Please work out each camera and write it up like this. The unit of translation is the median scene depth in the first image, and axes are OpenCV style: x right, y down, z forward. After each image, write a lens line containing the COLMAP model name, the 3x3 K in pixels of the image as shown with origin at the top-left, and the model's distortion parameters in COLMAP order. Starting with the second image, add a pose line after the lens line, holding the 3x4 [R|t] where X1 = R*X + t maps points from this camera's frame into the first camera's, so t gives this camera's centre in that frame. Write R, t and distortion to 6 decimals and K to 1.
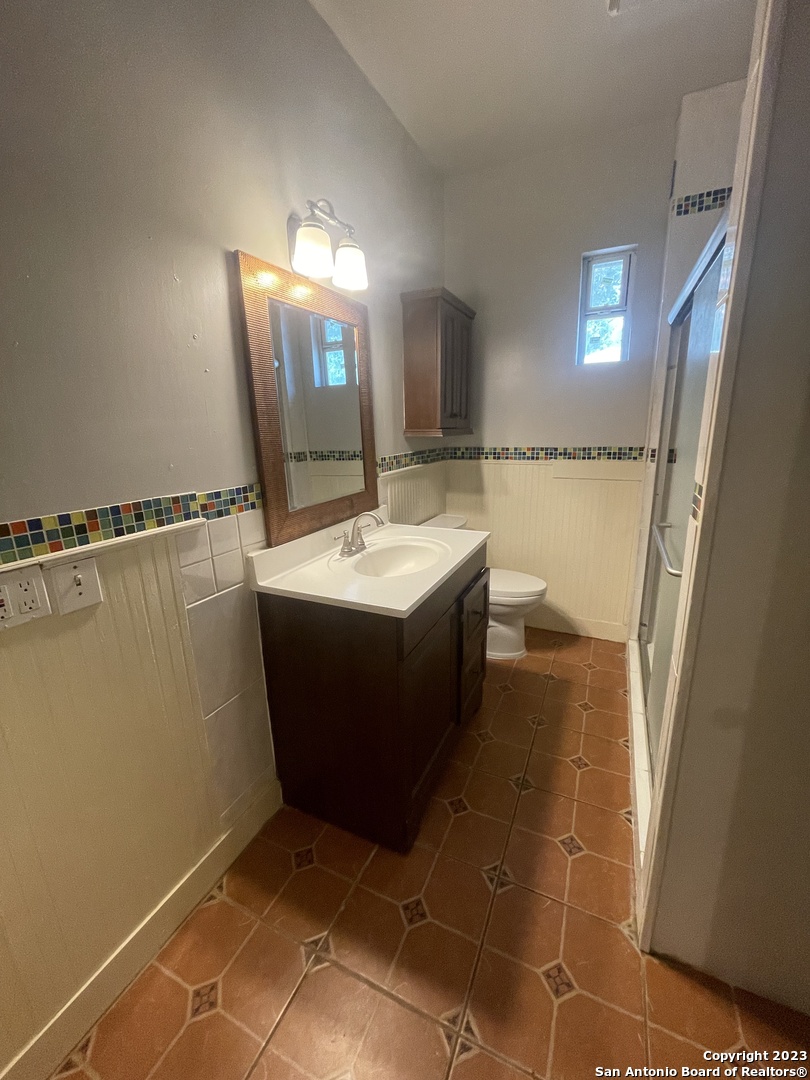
lens RADIAL K [[434.7, 0, 405.0], [0, 434.7, 540.0], [0, 0, 1]] dist [-0.001322, -0.000144]
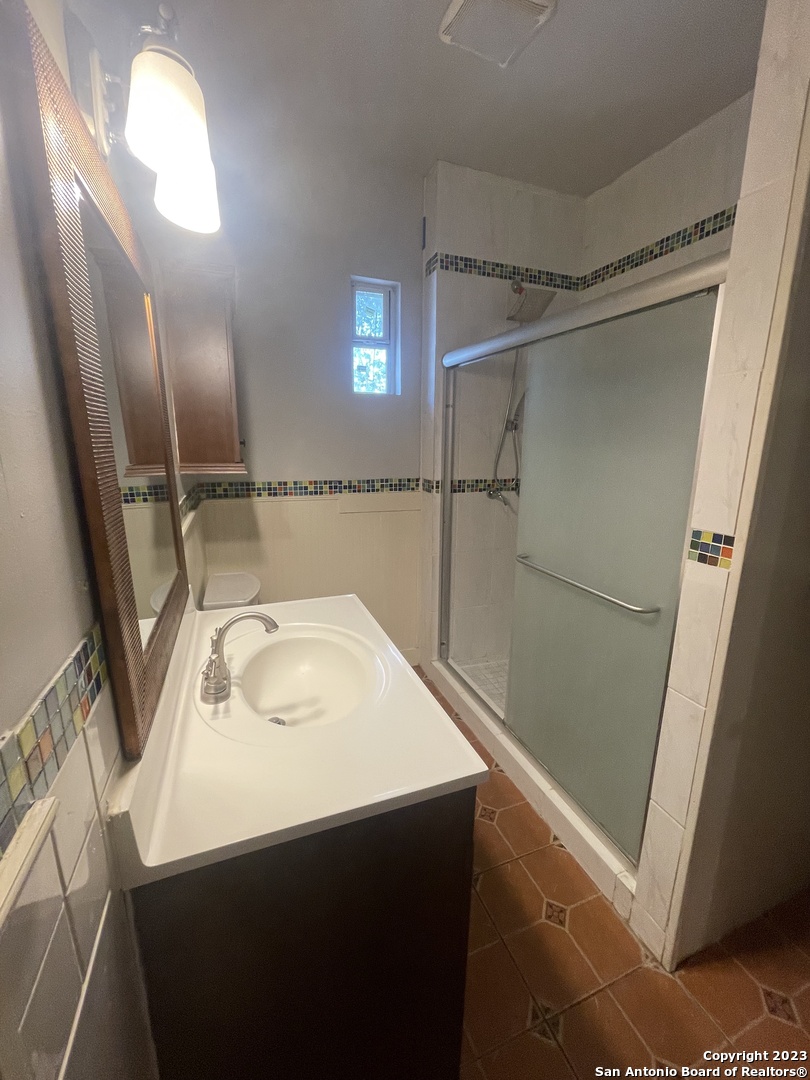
lens RADIAL K [[434.7, 0, 405.0], [0, 434.7, 540.0], [0, 0, 1]] dist [-0.001322, -0.000144]
pose [[0.687647, -0.130306, 0.714256, -0.224761], [0.158557, 0.986969, 0.027409, -0.093189], [-0.708521, 0.094403, 0.699347, 0.280213]]
